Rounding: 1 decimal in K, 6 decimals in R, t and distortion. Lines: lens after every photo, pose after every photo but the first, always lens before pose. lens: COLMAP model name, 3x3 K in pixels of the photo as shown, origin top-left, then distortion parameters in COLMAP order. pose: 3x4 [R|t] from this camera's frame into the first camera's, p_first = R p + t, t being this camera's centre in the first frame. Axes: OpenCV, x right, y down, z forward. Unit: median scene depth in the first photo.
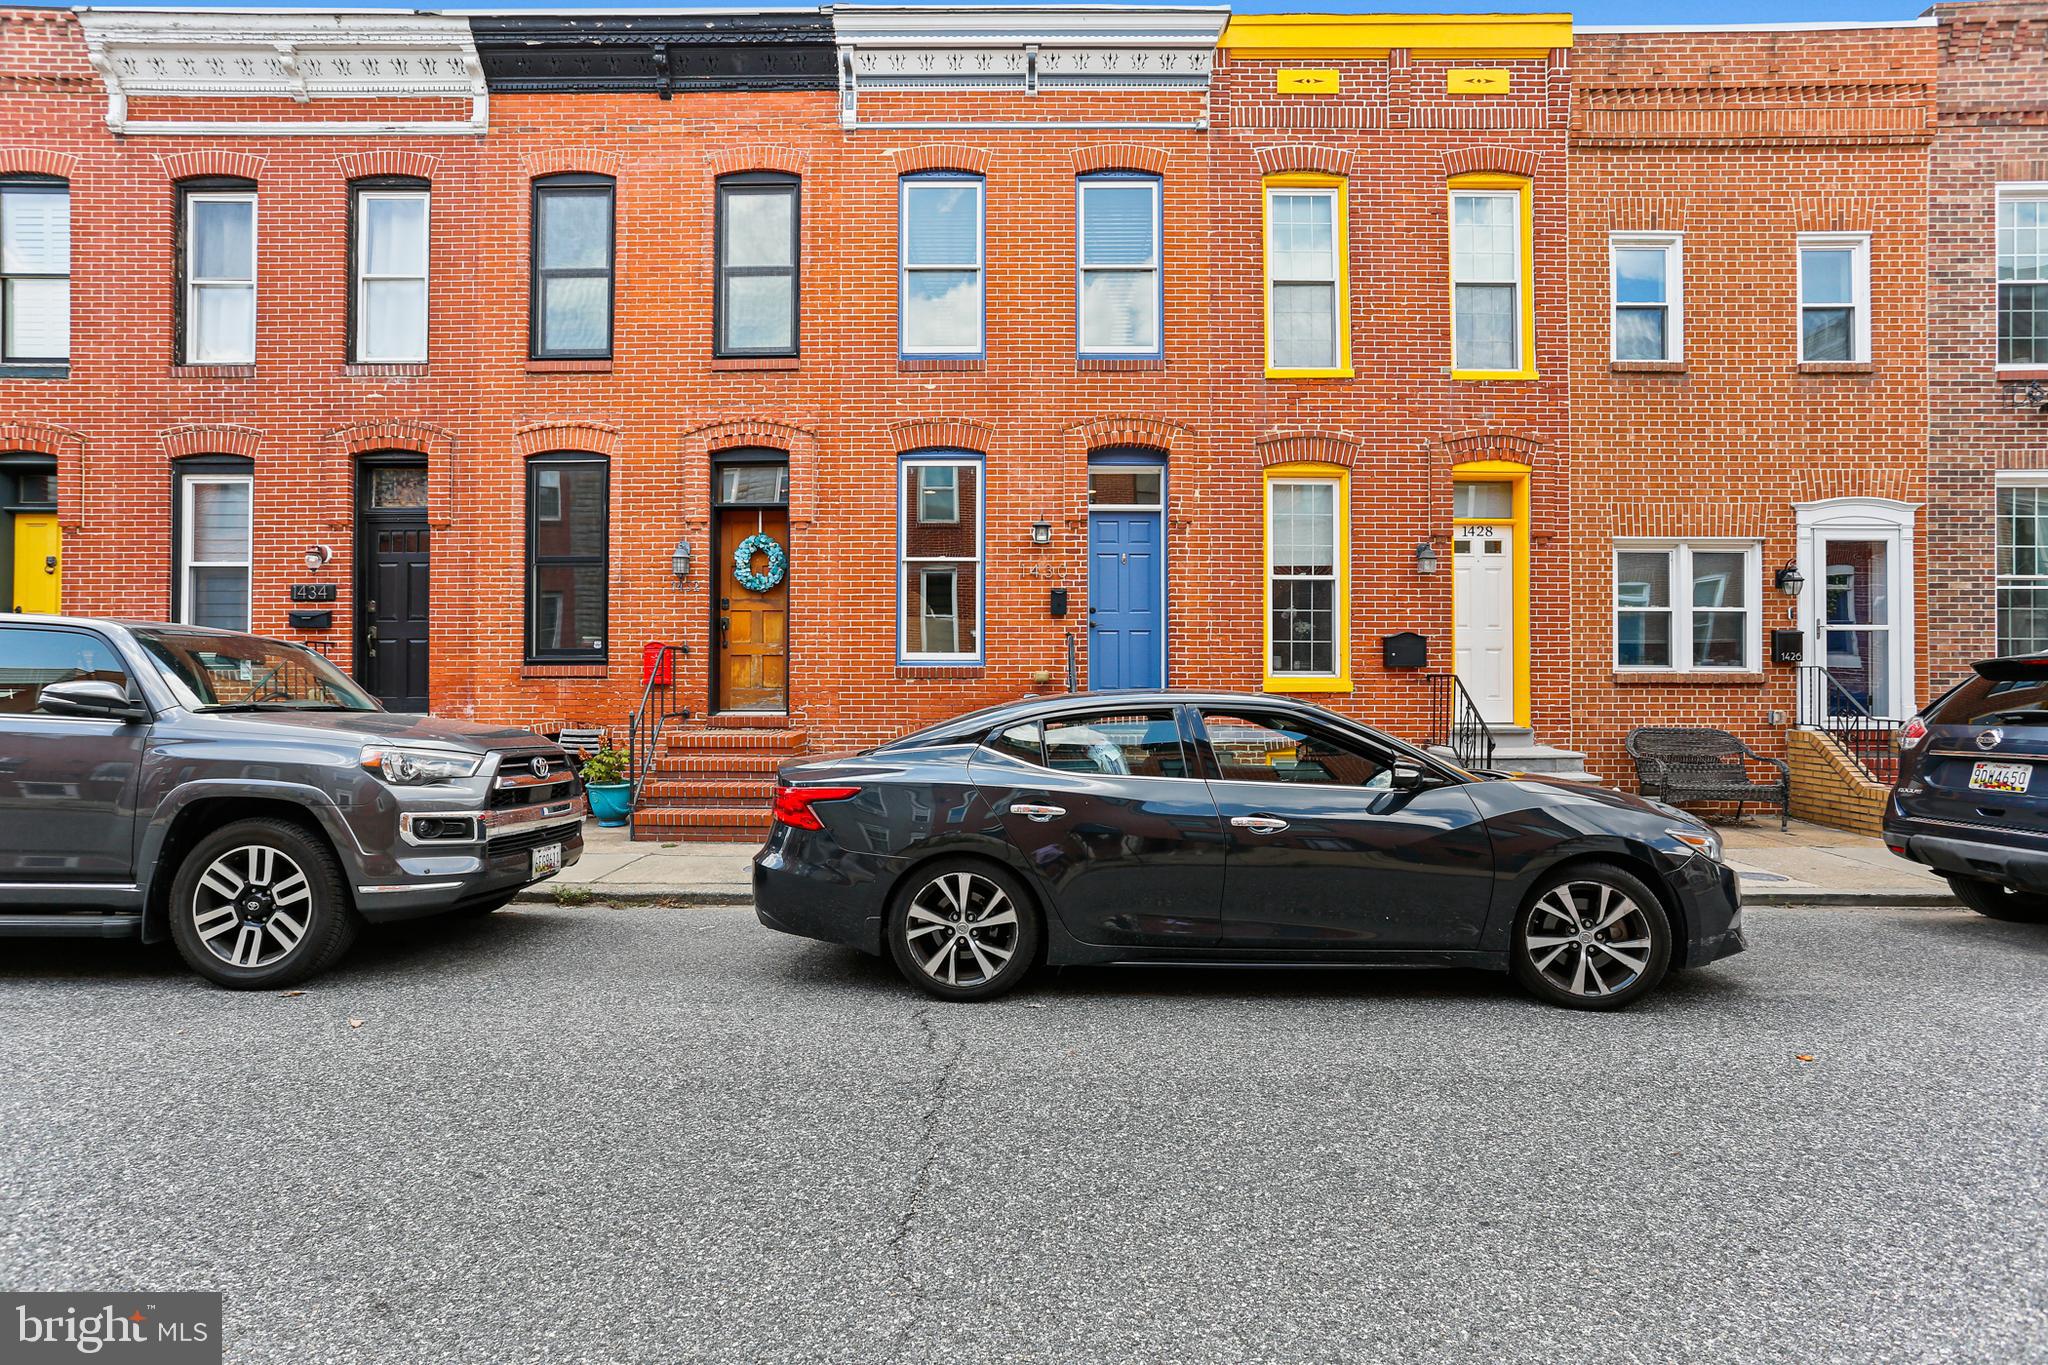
lens RADIAL K [[987.1, 0, 1016.0], [0, 987.1, 674.0], [0, 0, 1]] dist [-0.038158, 0.022223]
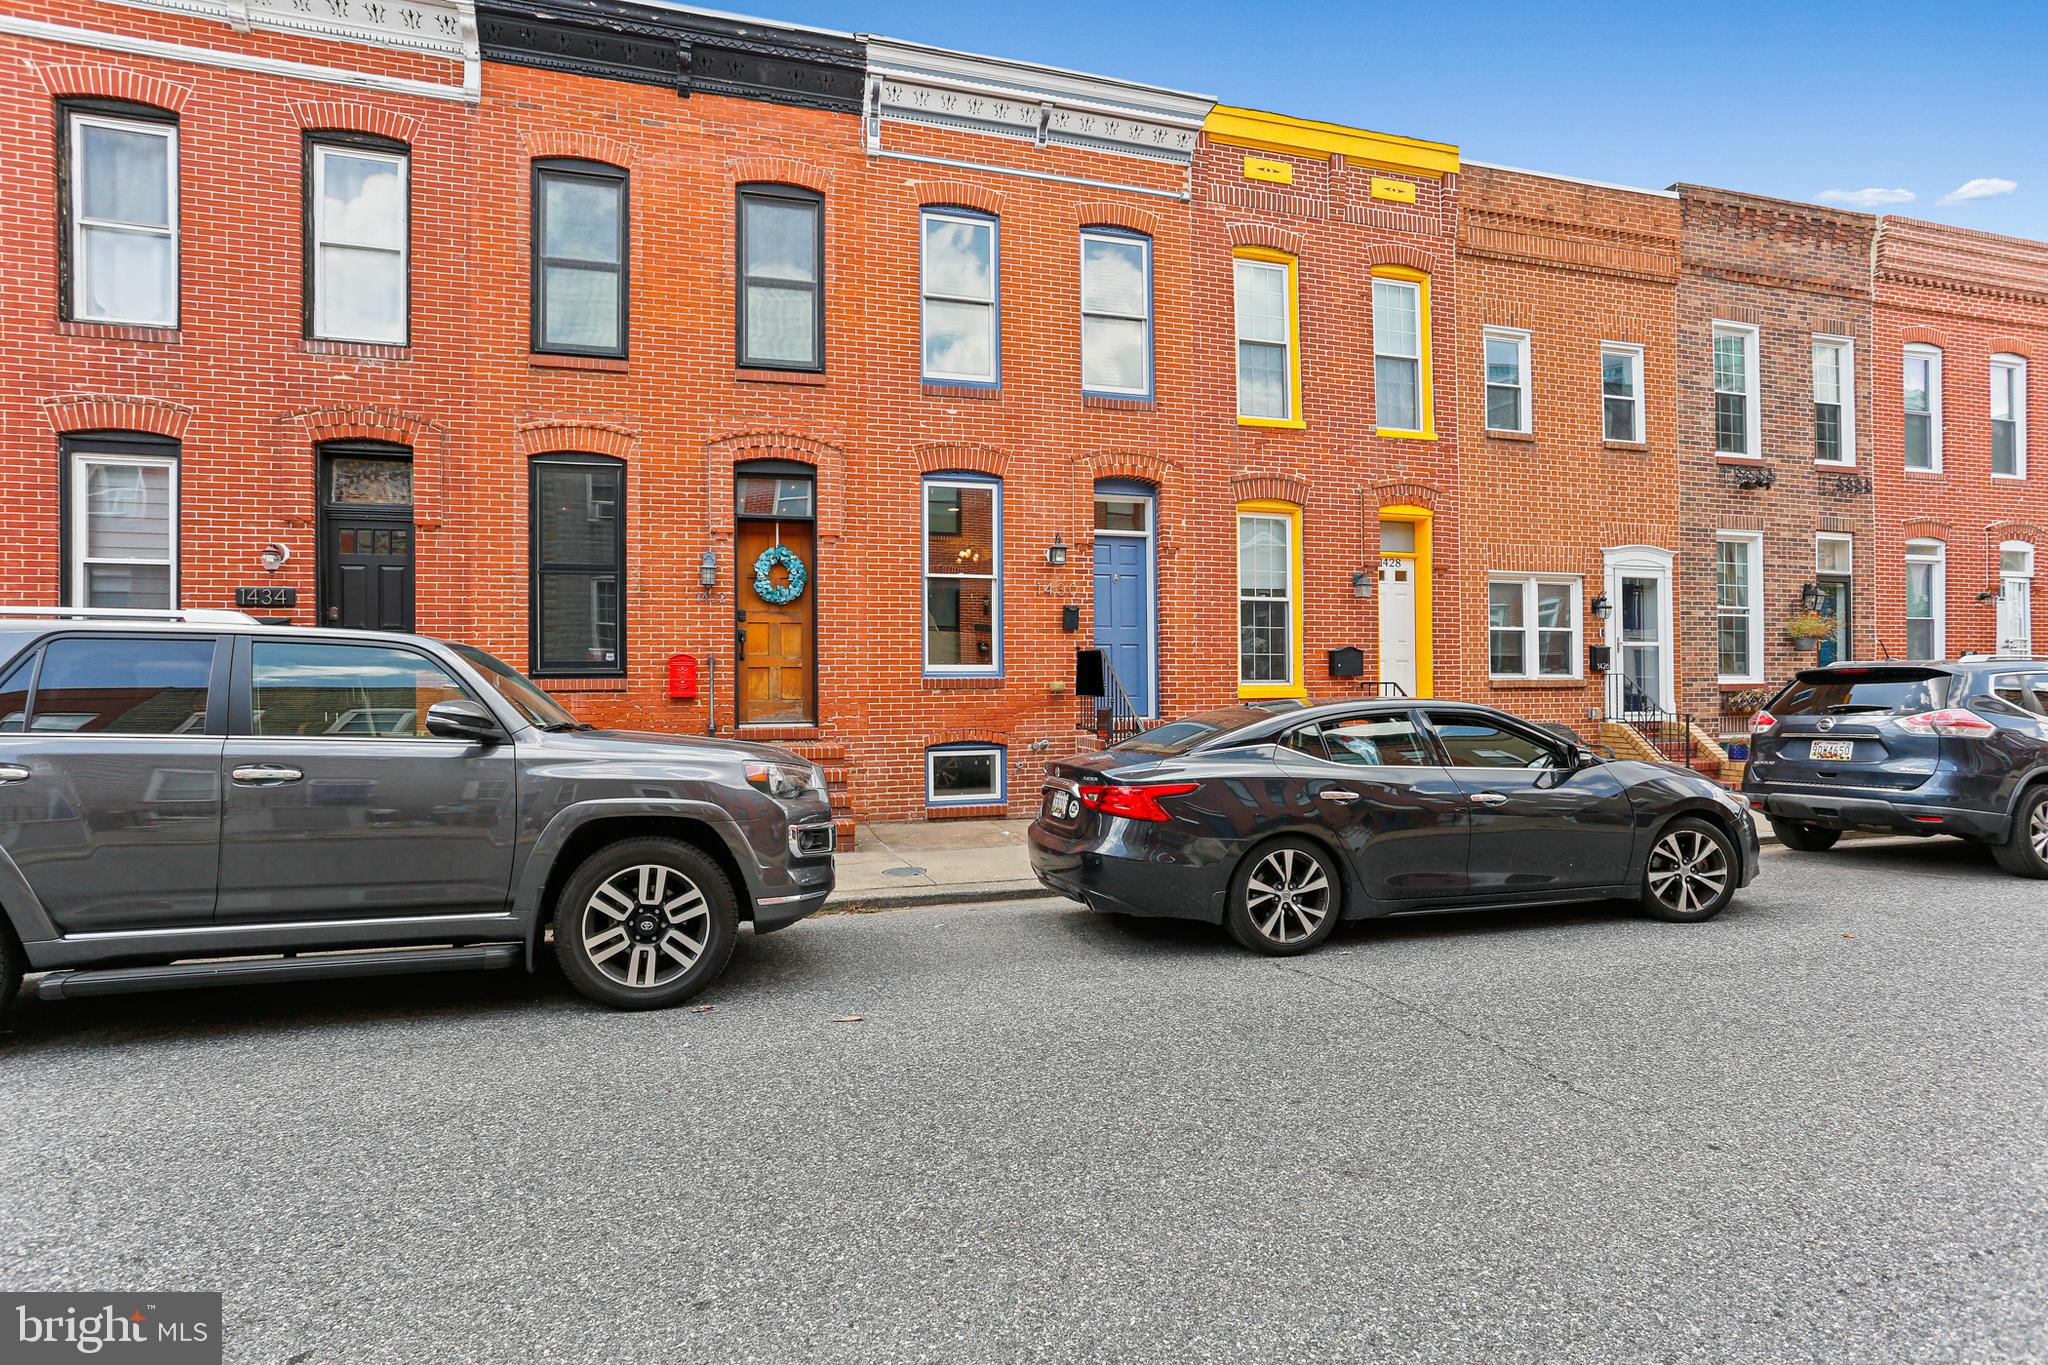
lens RADIAL K [[987.1, 0, 1024.1], [0, 987.1, 681.8], [0, 0, 1]] dist [-0.038158, 0.022223]
pose [[0.958736, -0.006858, 0.284215, -0.315327], [0.007006, 0.999975, 0.000495, -0.003348], [-0.284212, 0.001516, 0.958760, -0.030171]]
